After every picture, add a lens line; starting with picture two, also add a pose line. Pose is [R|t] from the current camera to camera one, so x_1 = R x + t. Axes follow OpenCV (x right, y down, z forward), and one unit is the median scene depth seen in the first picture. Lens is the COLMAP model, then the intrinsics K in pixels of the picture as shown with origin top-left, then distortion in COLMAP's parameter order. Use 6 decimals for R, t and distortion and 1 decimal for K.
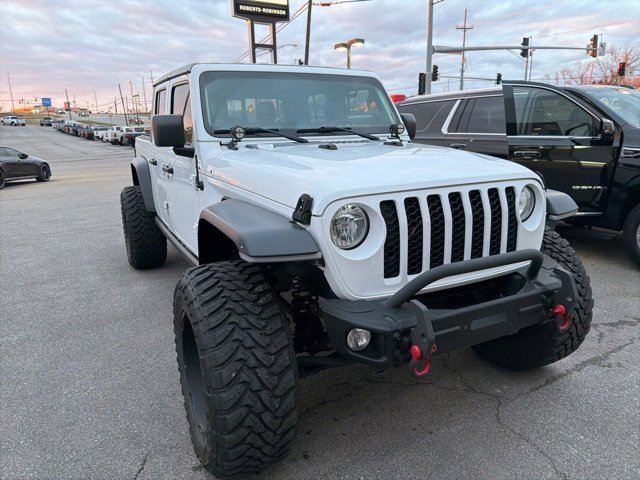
lens RADIAL K [[452.3, 0, 323.0], [0, 452.3, 236.2], [0, 0, 1]] dist [0.032692, -0.039859]
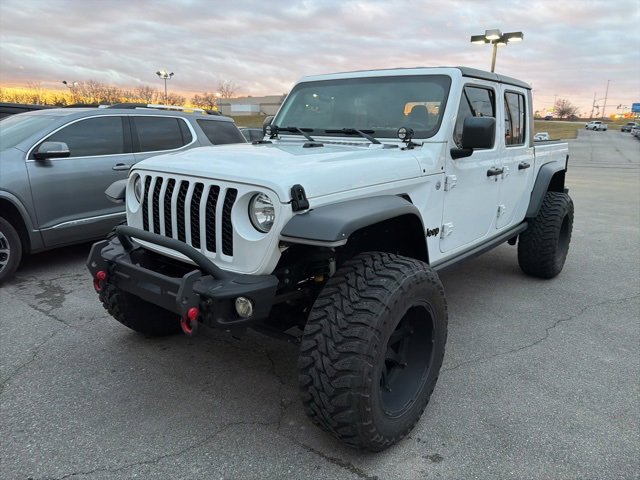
lens RADIAL K [[452.3, 0, 322.0], [0, 452.3, 238.3], [0, 0, 1]] dist [0.032692, -0.039859]
pose [[0.419411, 0.241889, -0.874977, 1.033379], [-0.247825, 0.957744, 0.145978, -0.146381], [0.873314, 0.155616, 0.461634, 0.540306]]
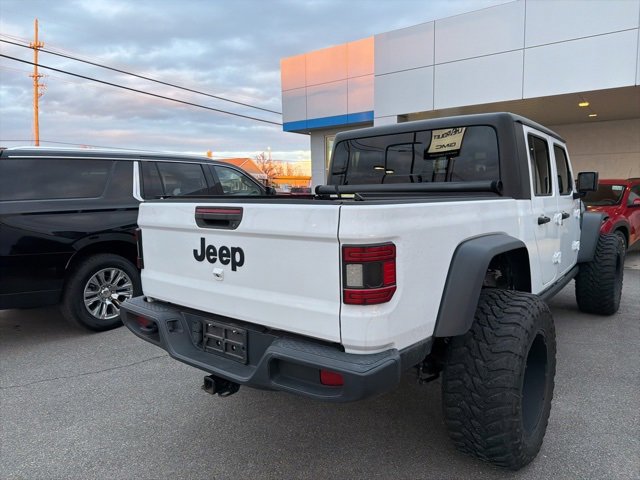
lens RADIAL K [[452.3, 0, 320.4], [0, 452.3, 238.0], [0, 0, 1]] dist [0.032692, -0.039859]
pose [[-0.404028, -0.073299, 0.911805, -1.366305], [0.238603, 0.953833, 0.182405, -0.538996], [-0.883080, 0.291256, -0.367886, 2.384031]]
